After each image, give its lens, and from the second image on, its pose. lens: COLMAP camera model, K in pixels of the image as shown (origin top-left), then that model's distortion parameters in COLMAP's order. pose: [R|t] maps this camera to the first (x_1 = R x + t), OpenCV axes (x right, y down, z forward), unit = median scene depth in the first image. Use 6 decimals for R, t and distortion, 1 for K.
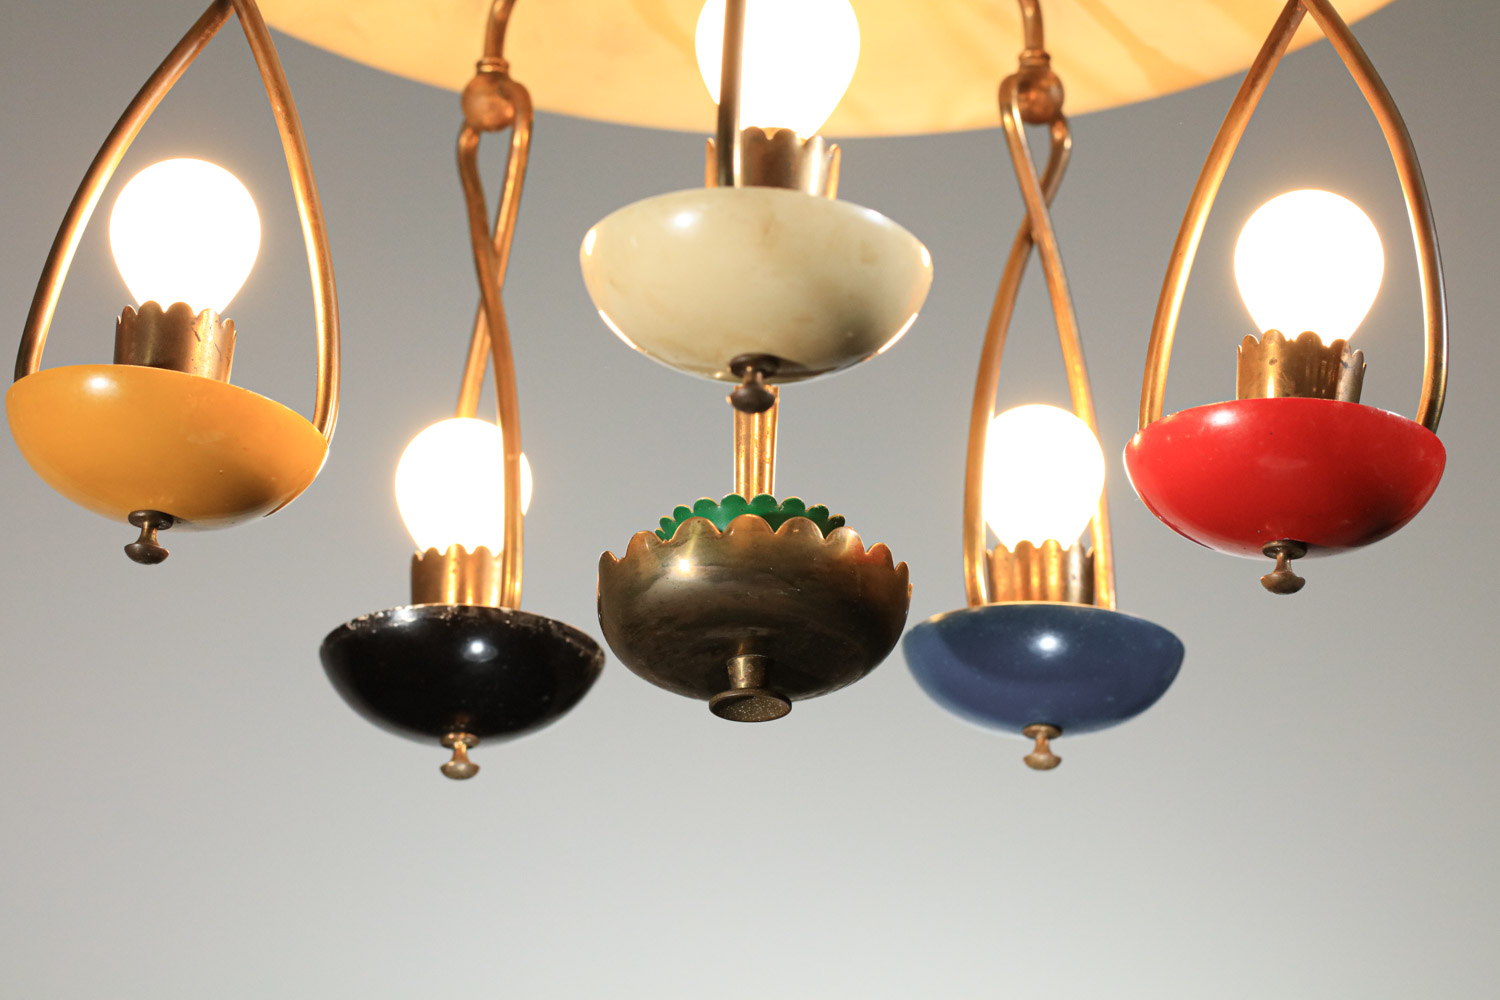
lens RADIAL K [[4415.0, 0, 746.4], [0, 4415.0, 494.6], [0, 0, 1]] dist [-0.020722, 0.000000]
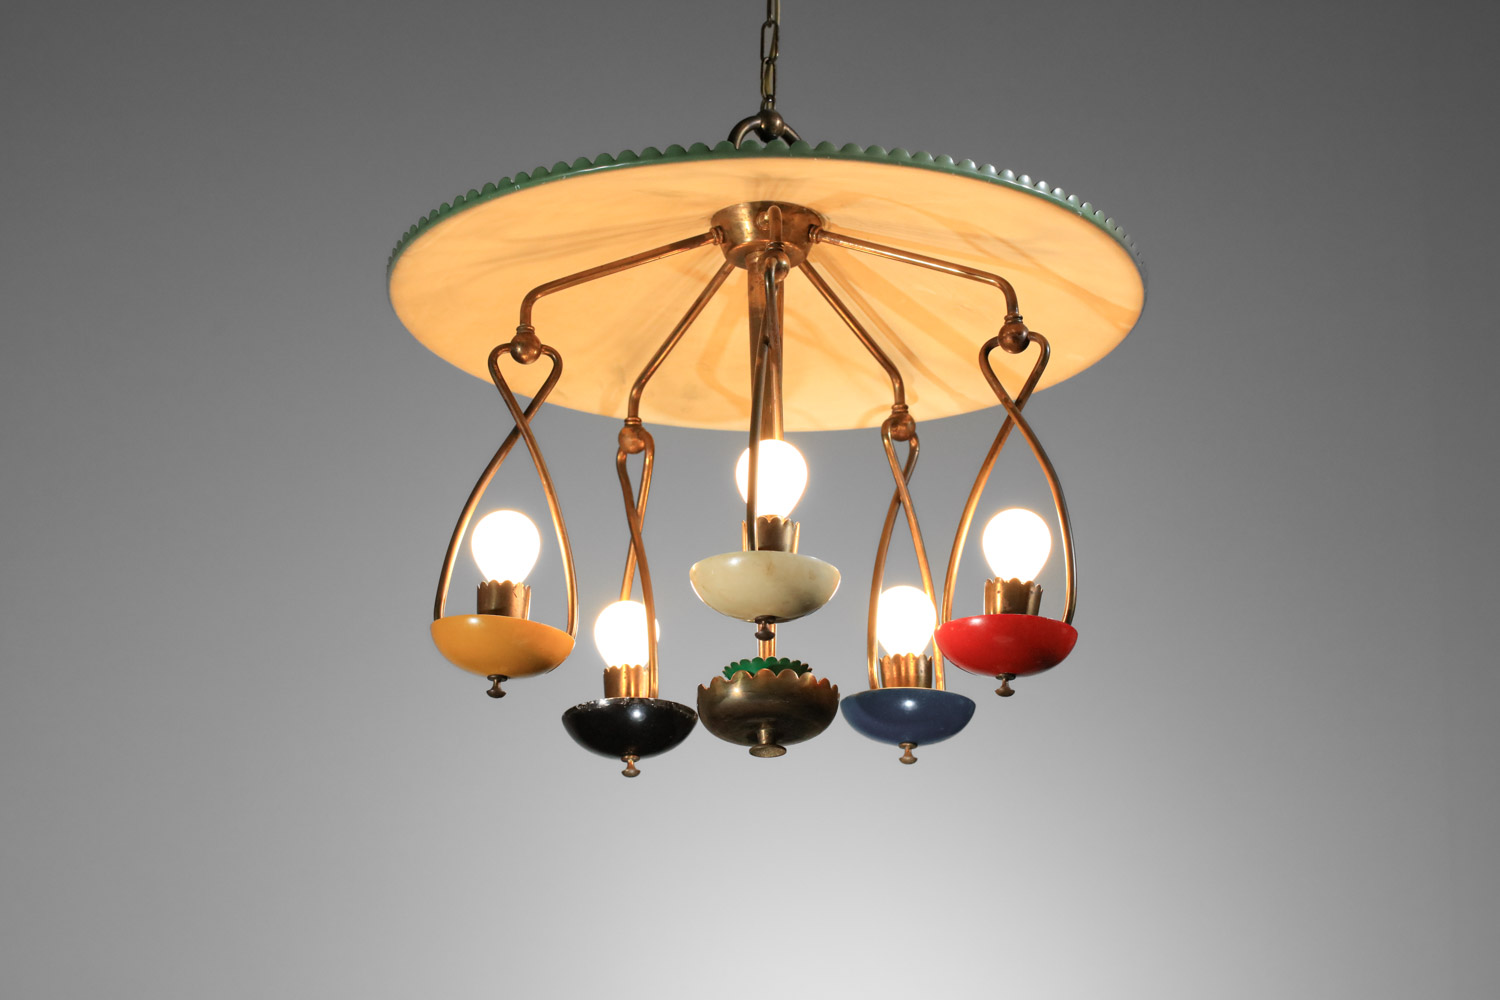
lens RADIAL K [[4415.0, 0, 752.5], [0, 4415.0, 503.1], [0, 0, 1]] dist [-0.020722, 0.000000]
pose [[0.999635, -0.026714, -0.004046, 0.005305], [0.026906, 0.997886, 0.059161, -0.198147], [0.002457, -0.059248, 0.998240, -1.148541]]
